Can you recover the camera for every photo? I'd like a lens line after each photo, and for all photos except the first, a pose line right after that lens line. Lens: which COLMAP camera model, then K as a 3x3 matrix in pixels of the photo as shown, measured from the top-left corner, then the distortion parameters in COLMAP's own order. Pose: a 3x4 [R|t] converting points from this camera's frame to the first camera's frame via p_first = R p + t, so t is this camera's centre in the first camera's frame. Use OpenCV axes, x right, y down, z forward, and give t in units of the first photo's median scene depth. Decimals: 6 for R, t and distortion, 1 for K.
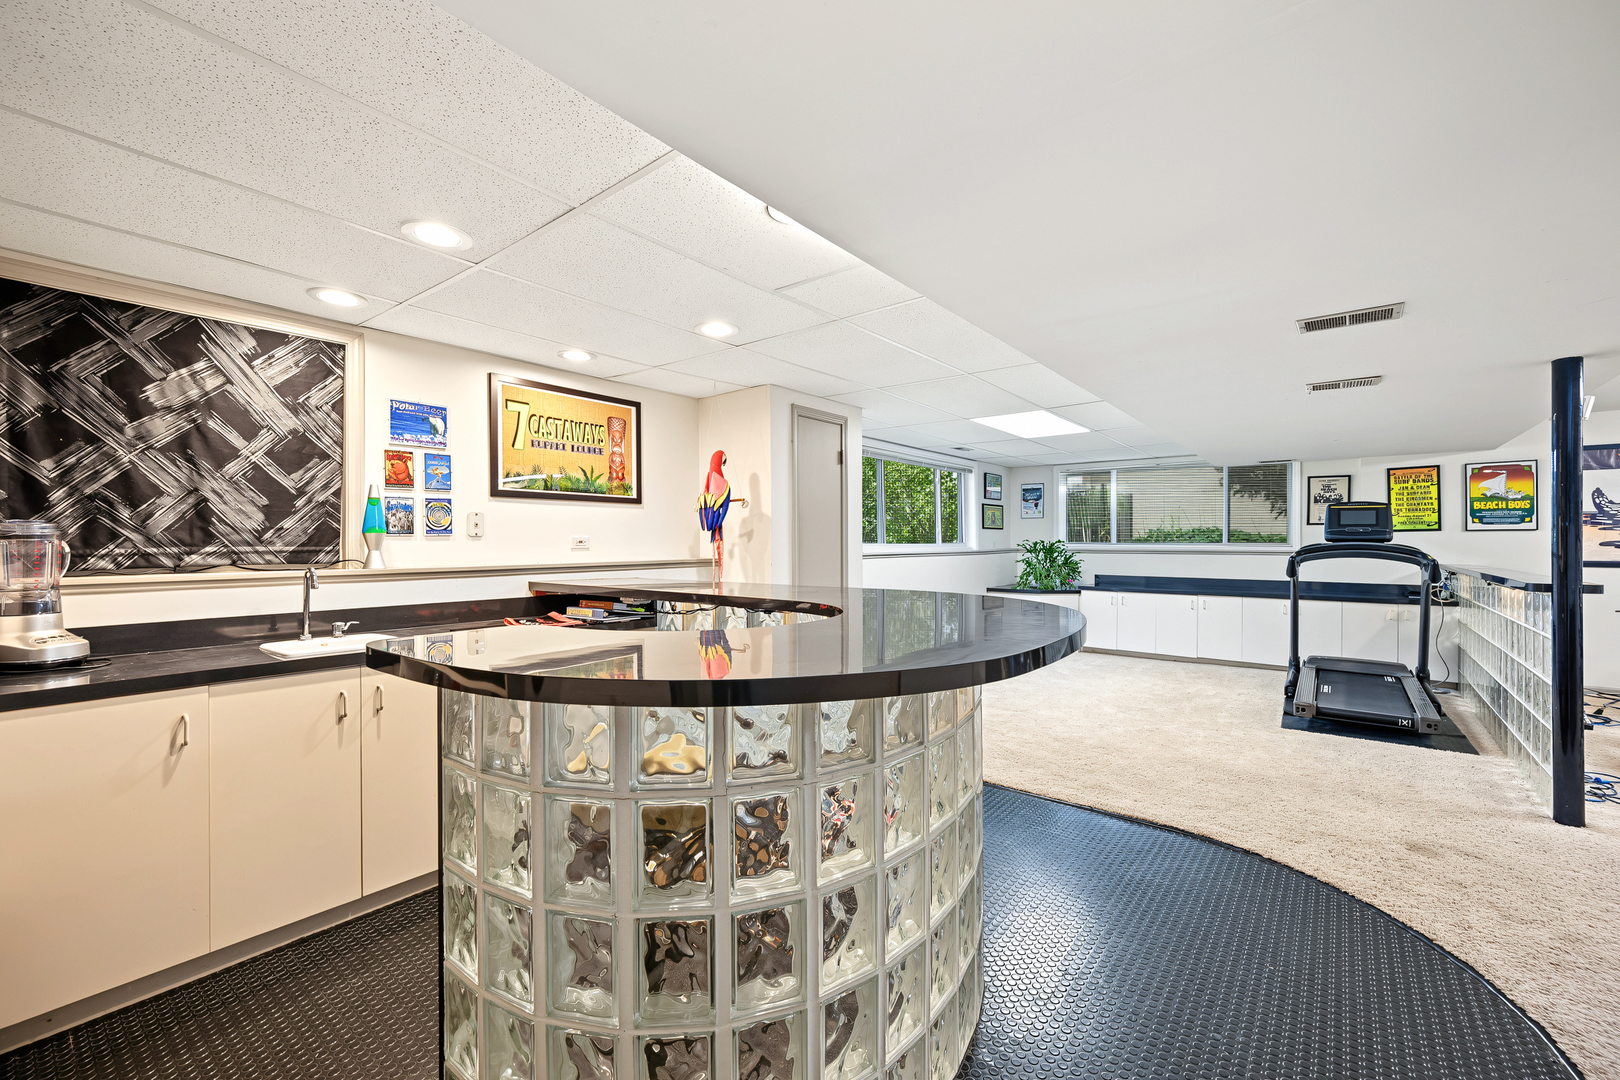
lens RADIAL K [[635.0, 0, 830.5], [0, 635.0, 542.9], [0, 0, 1]] dist [-0.002646, 0.000371]
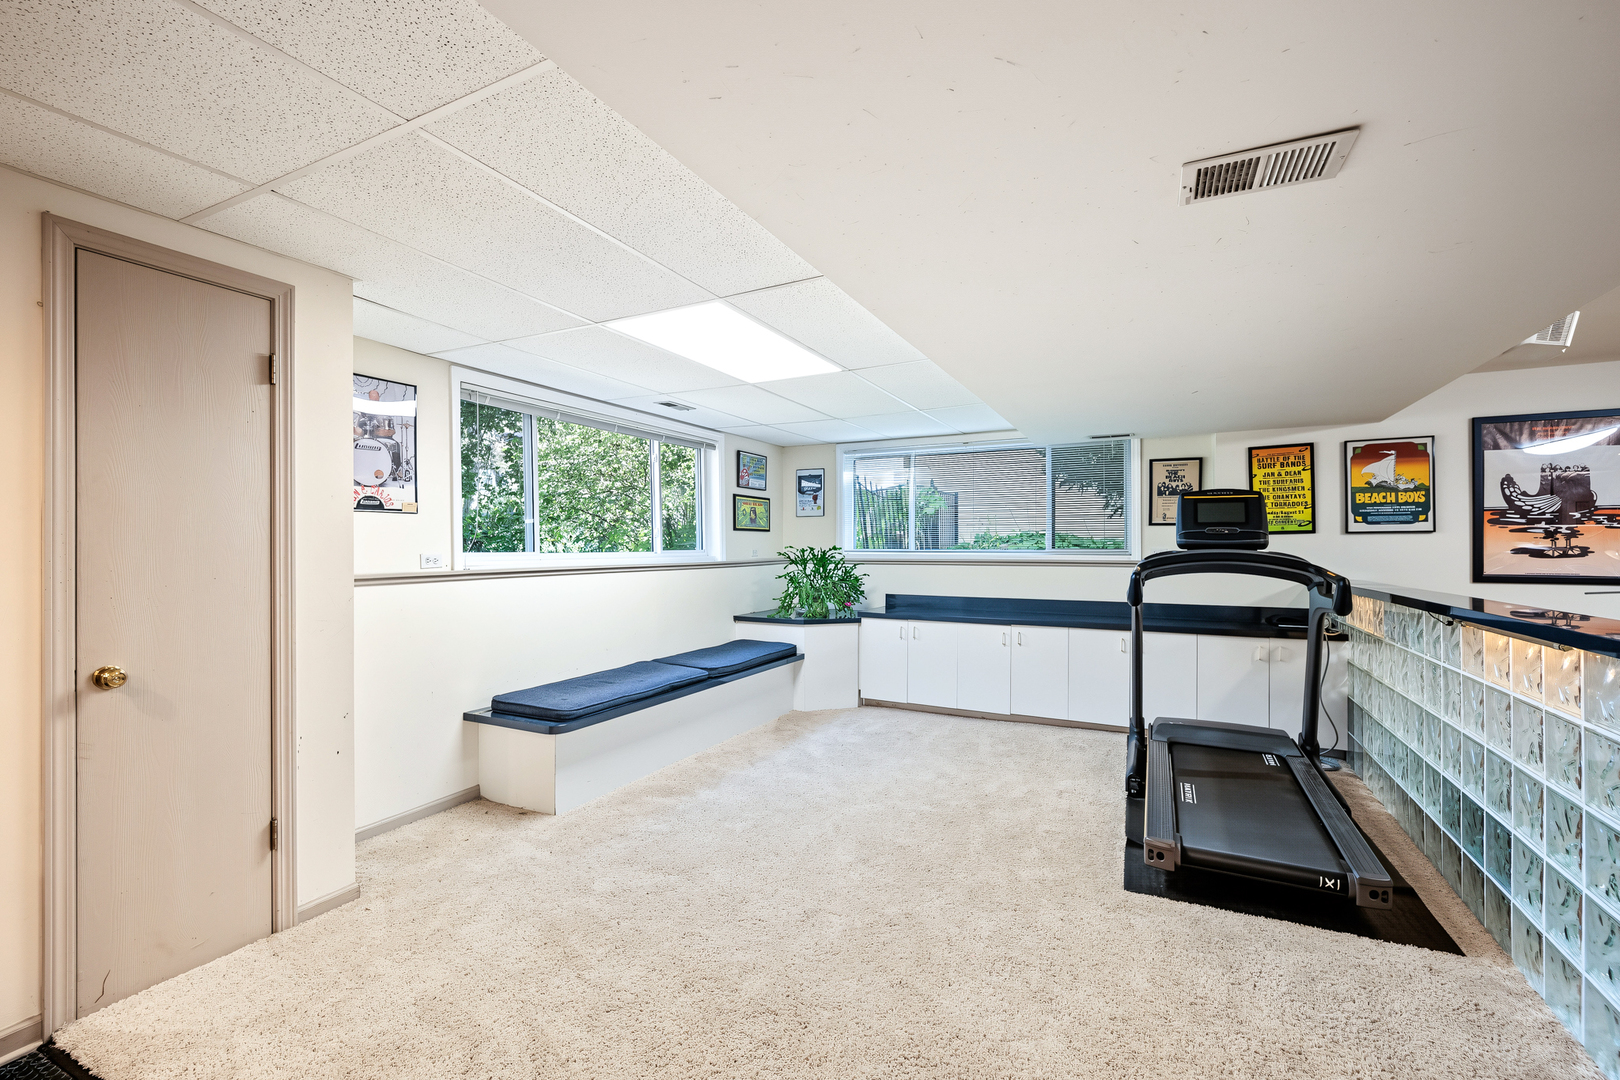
lens RADIAL K [[693.5, 0, 796.6], [0, 693.5, 544.1], [0, 0, 1]] dist [-0.000493, 0.000147]
pose [[0.982256, -0.000653, 0.187544, 0.234244], [0.002014, 0.999973, -0.007068, -0.001978], [-0.187534, 0.007320, 0.982231, 0.338051]]
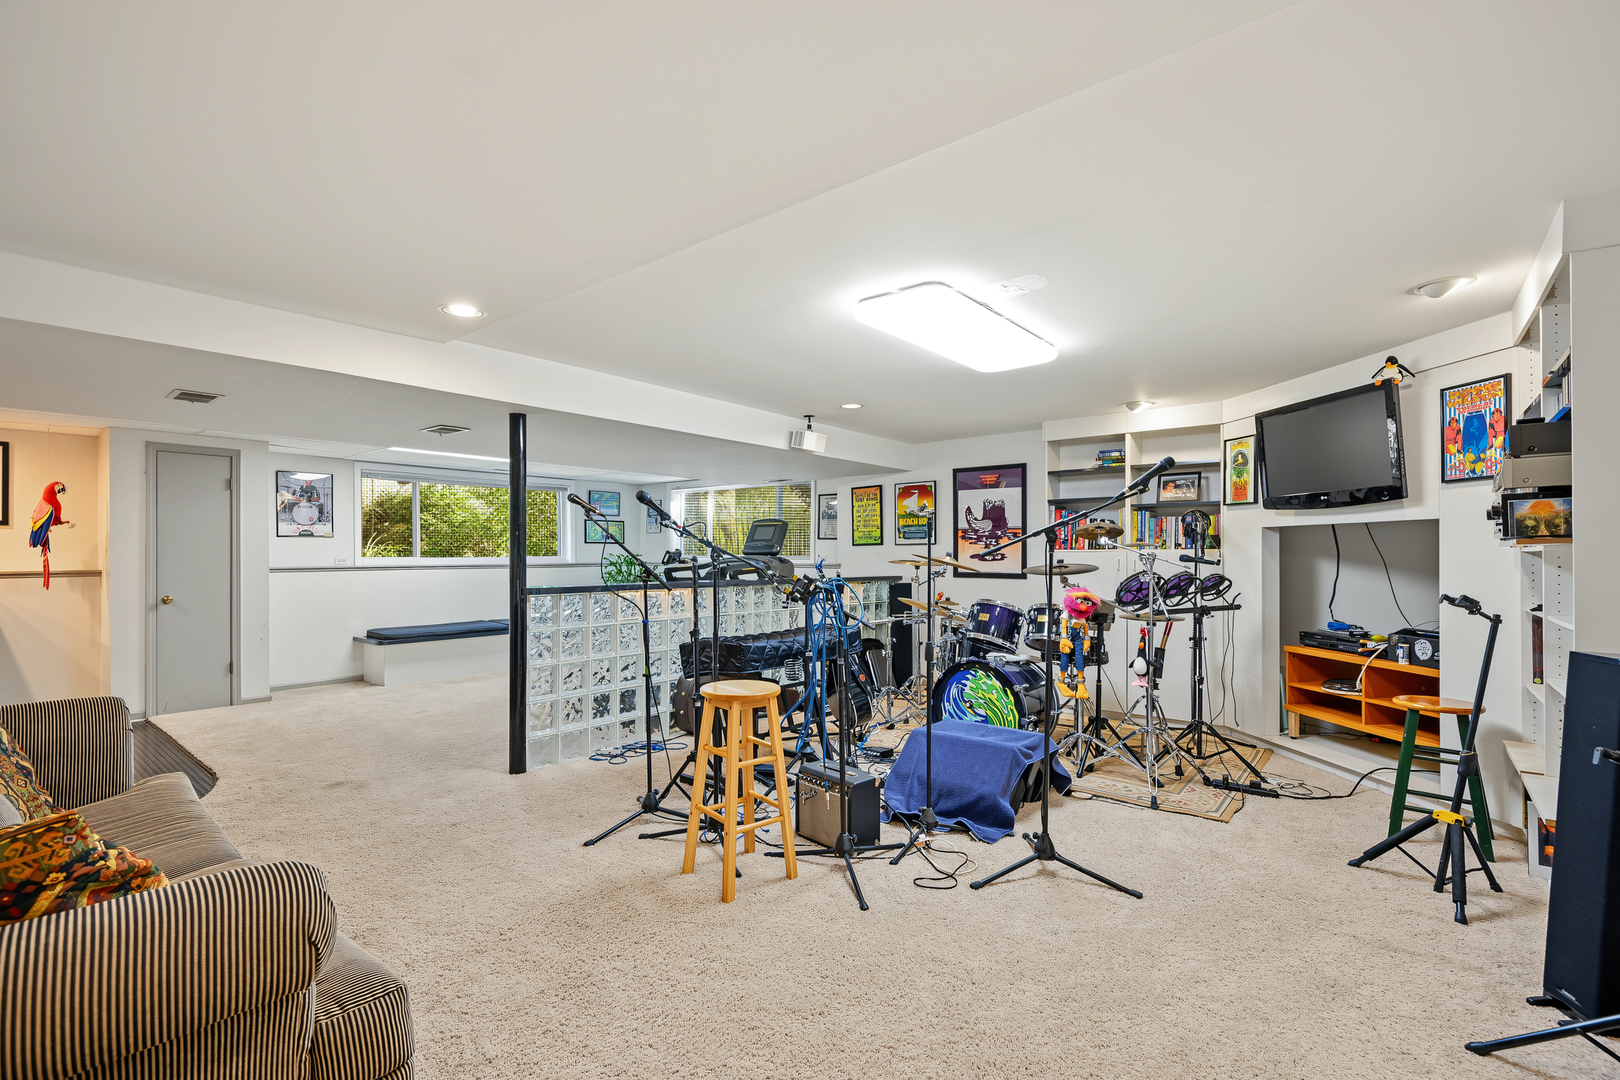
lens RADIAL K [[677.9, 0, 768.6], [0, 677.9, 552.4], [0, 0, 1]] dist [-0.000529, -0.000192]
pose [[0.999691, -0.001529, -0.024799, 0.818635], [0.001419, 0.999989, -0.004476, -0.001009], [0.024805, 0.004439, 0.999682, -0.180914]]
